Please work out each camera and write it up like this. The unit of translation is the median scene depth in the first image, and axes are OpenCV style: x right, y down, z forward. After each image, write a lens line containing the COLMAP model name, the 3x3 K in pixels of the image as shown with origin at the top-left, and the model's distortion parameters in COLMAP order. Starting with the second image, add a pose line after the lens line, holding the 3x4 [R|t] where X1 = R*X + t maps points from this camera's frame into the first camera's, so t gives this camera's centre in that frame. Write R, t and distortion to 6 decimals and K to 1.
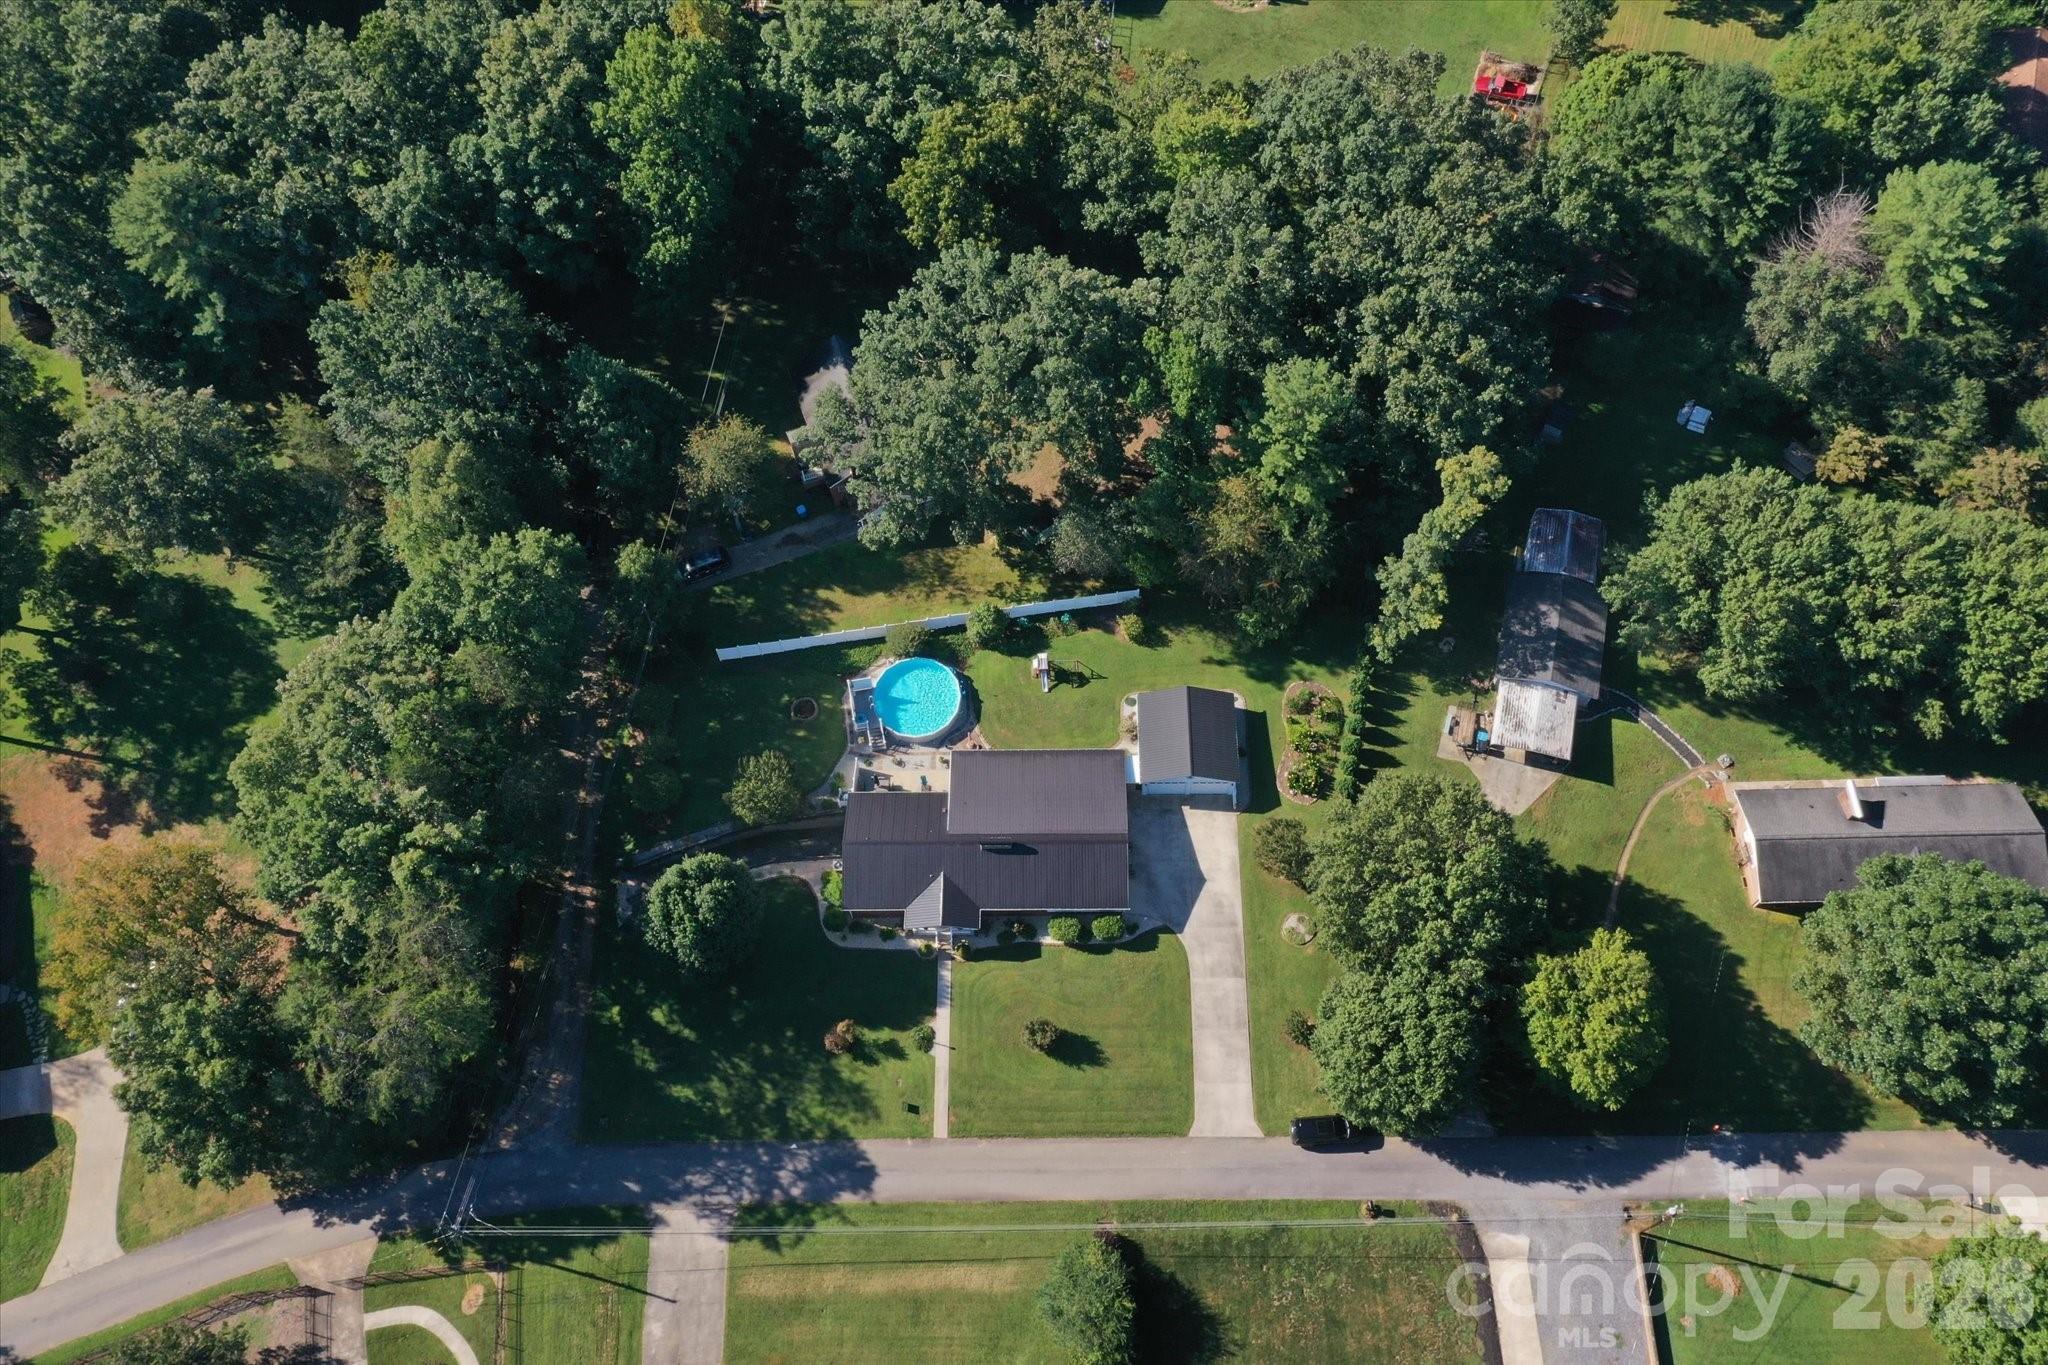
lens RADIAL K [[1601.1, 0, 1024.0], [0, 1601.1, 682.5], [0, 0, 1]] dist [0.024086, 0.002764]
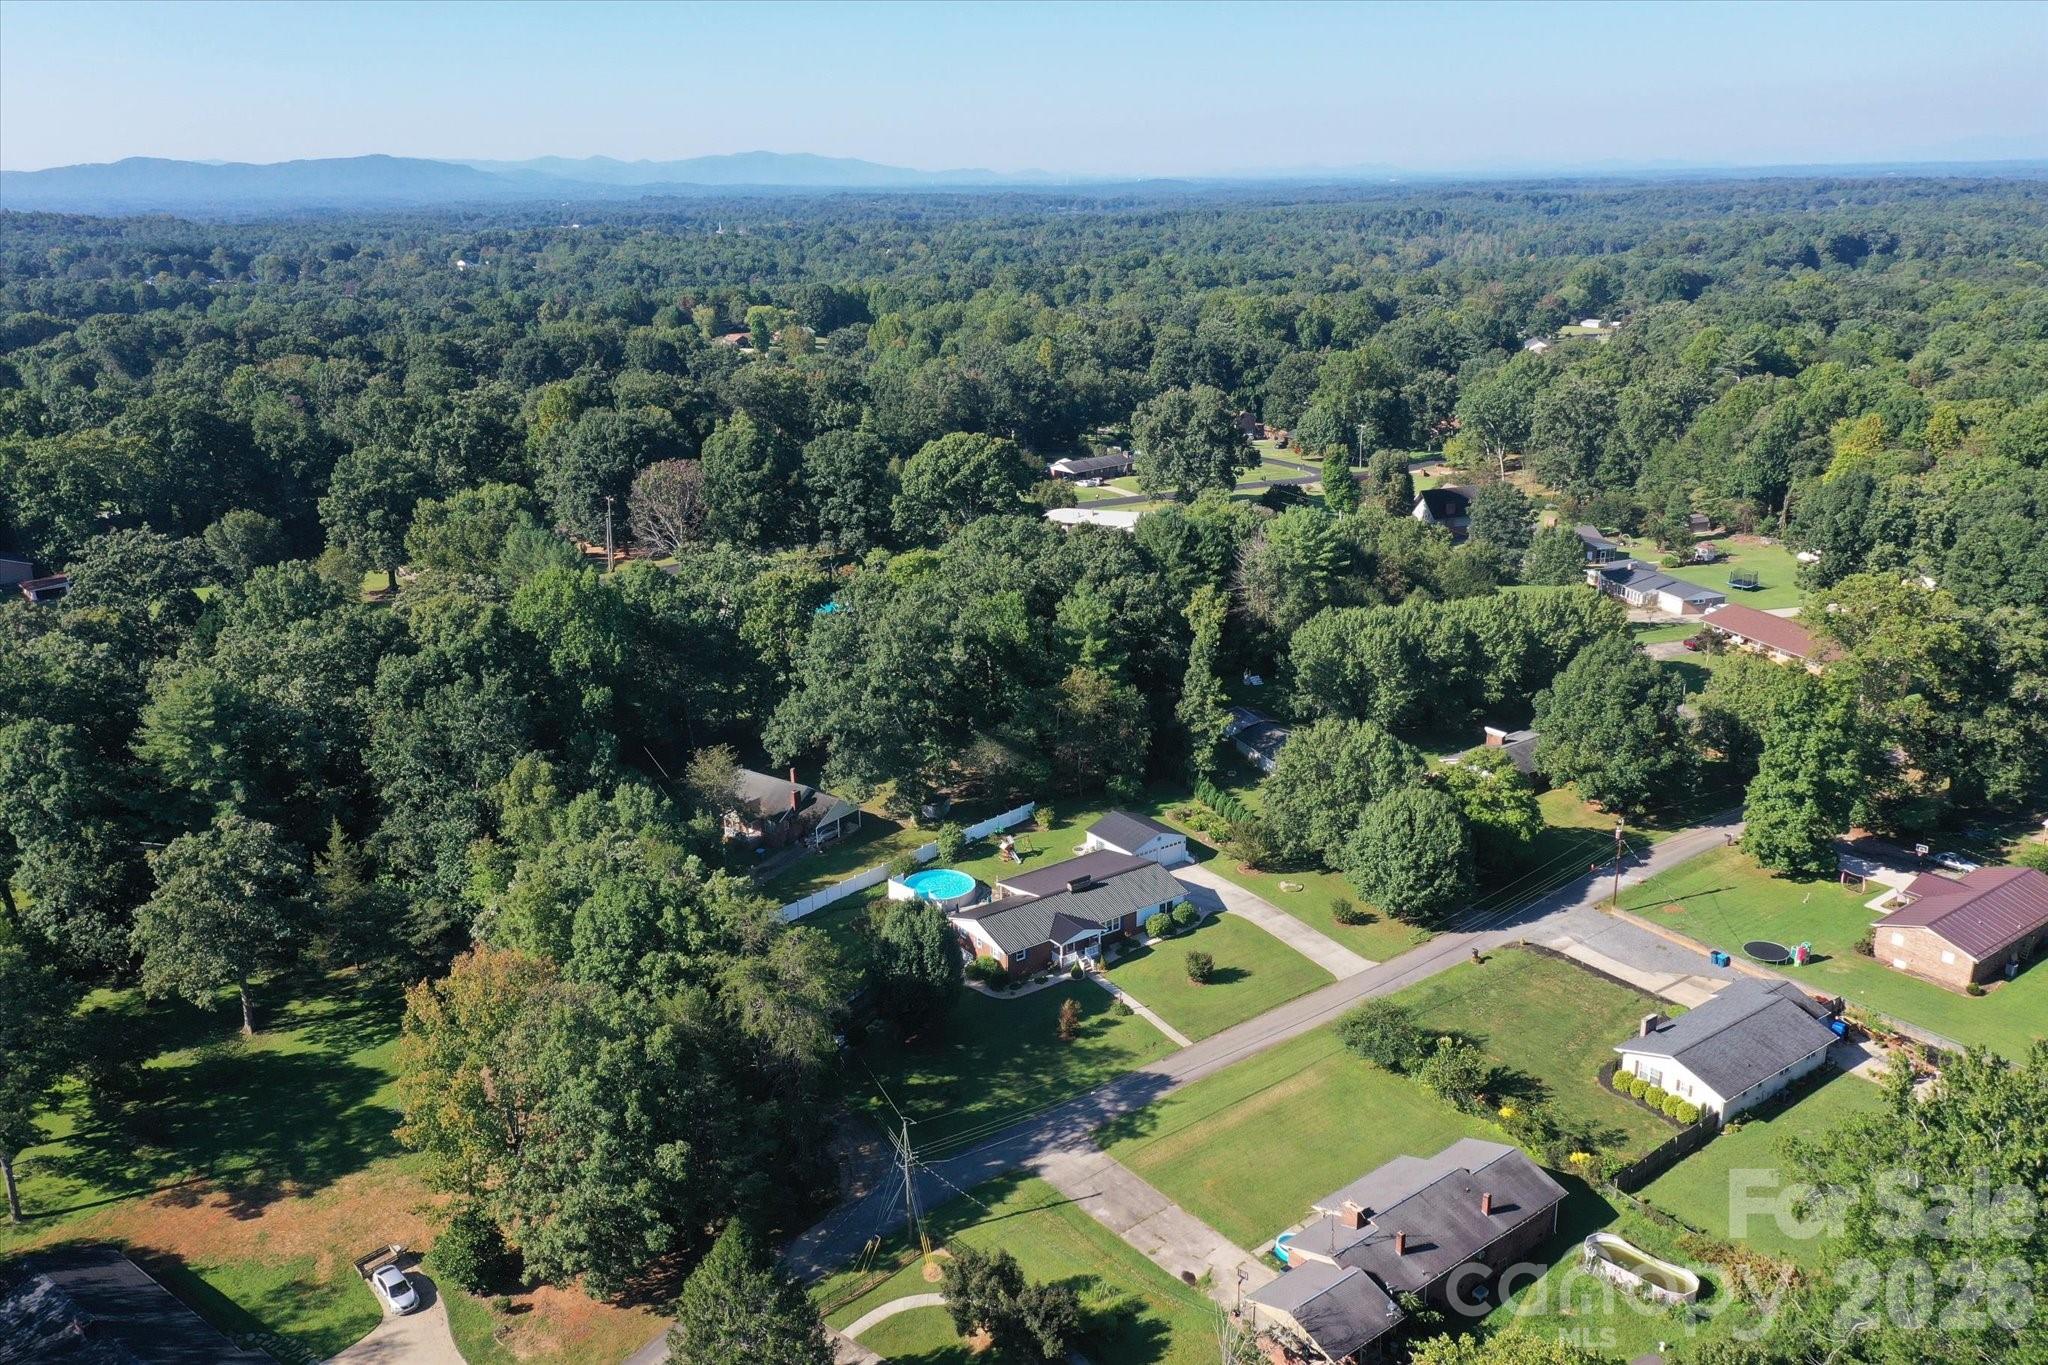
lens RADIAL K [[1601.1, 0, 1024.0], [0, 1601.1, 682.5], [0, 0, 1]] dist [0.024086, 0.002764]
pose [[0.811424, -0.173838, 0.558007, -0.739145], [0.518079, 0.655855, -0.549043, 0.675859], [-0.270527, 0.734598, 0.622238, 0.116516]]
